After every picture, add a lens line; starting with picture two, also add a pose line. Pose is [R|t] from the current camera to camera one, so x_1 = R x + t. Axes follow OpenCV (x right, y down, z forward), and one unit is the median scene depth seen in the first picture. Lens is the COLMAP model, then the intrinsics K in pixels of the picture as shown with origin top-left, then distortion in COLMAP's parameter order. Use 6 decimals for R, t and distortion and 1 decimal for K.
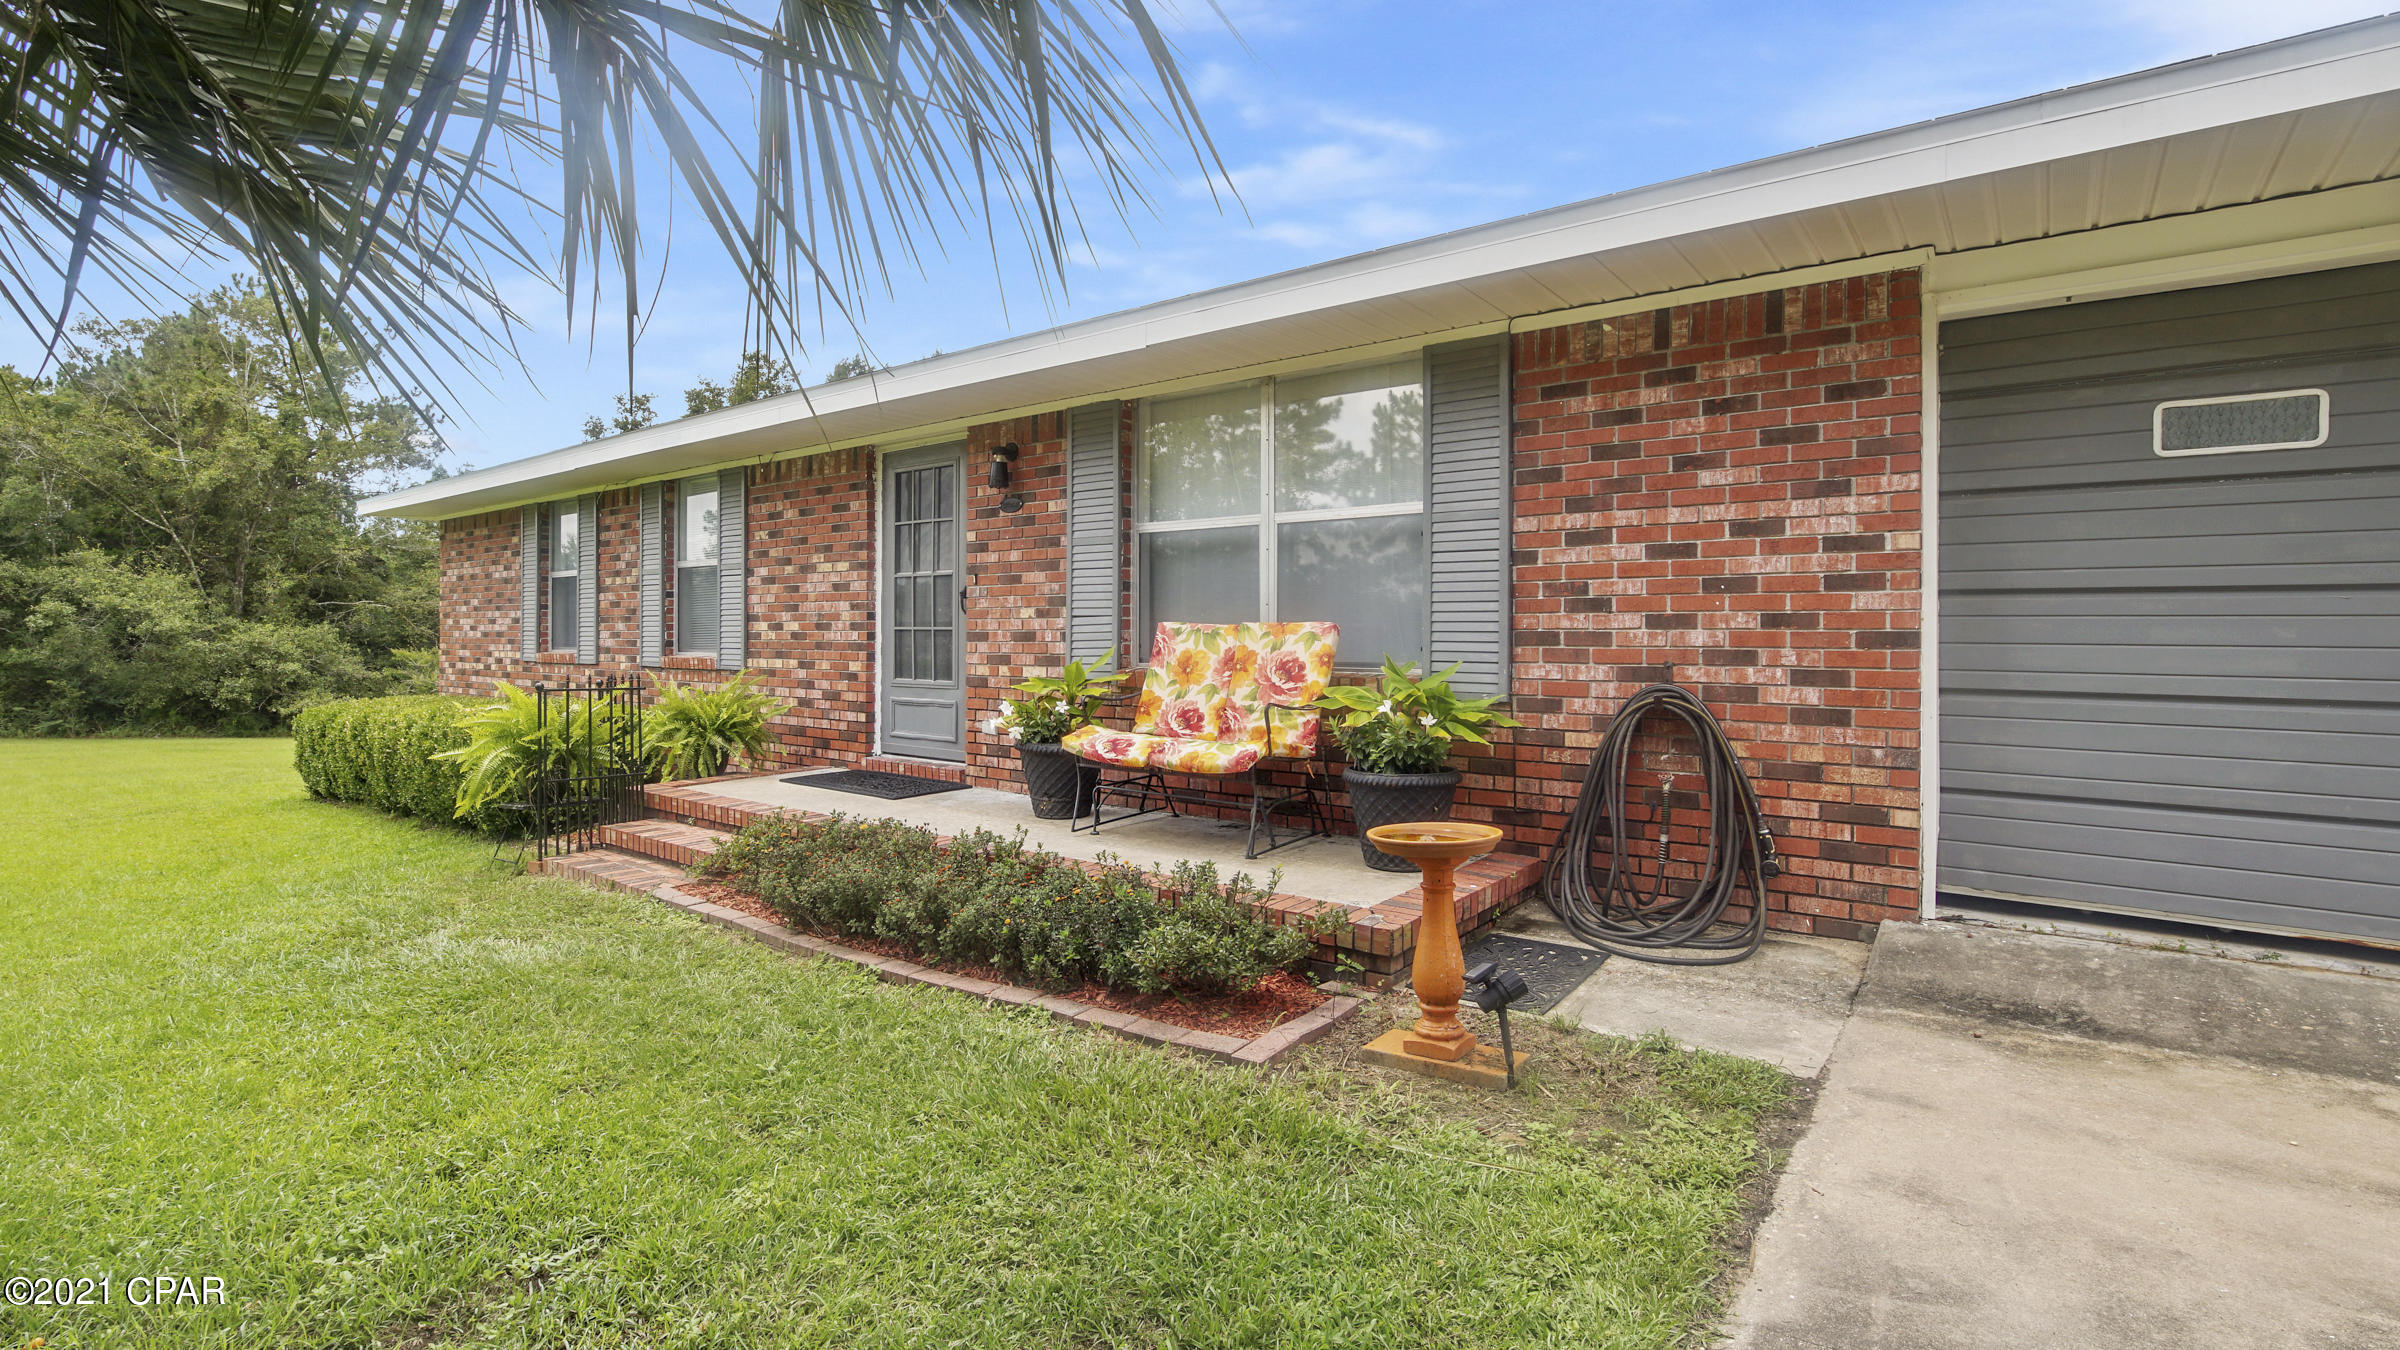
lens RADIAL K [[1100.9, 0, 1201.0], [0, 1100.9, 667.7], [0, 0, 1]] dist [-0.001375, -0.000117]
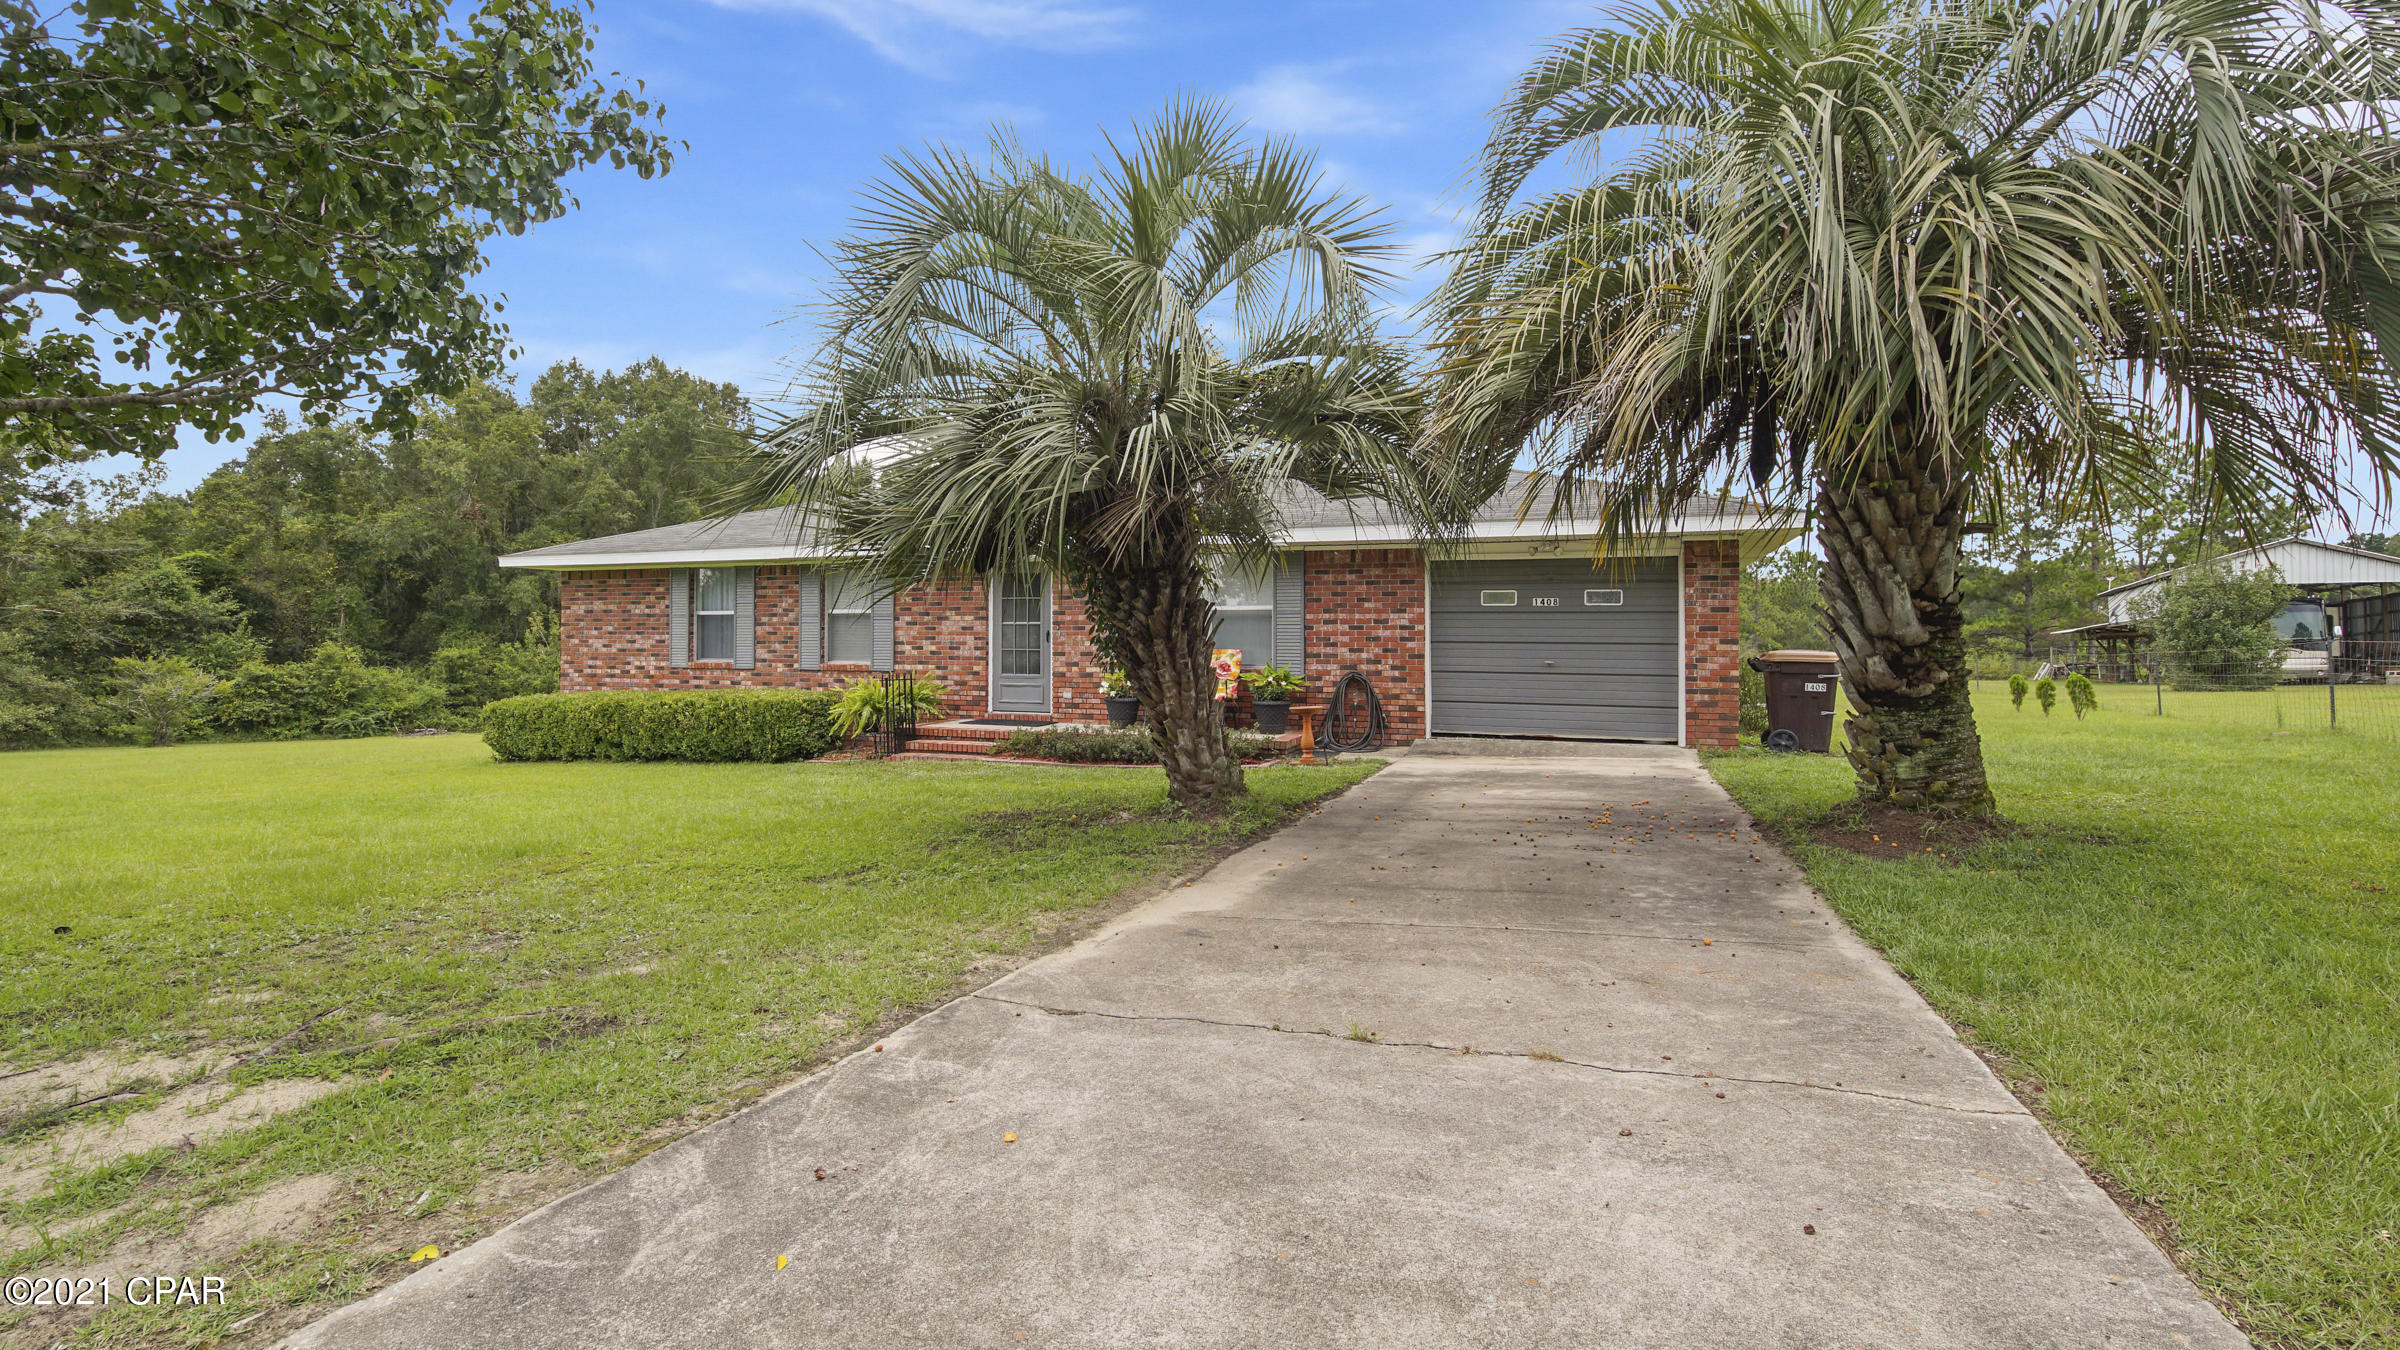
lens RADIAL K [[1100.9, 0, 1200.4], [0, 1100.9, 669.0], [0, 0, 1]] dist [-0.001375, -0.000117]
pose [[0.959776, -0.005978, 0.280702, -0.844403], [0.007191, 0.999969, -0.003295, 0.017166], [-0.280674, 0.005181, 0.959789, -1.807774]]
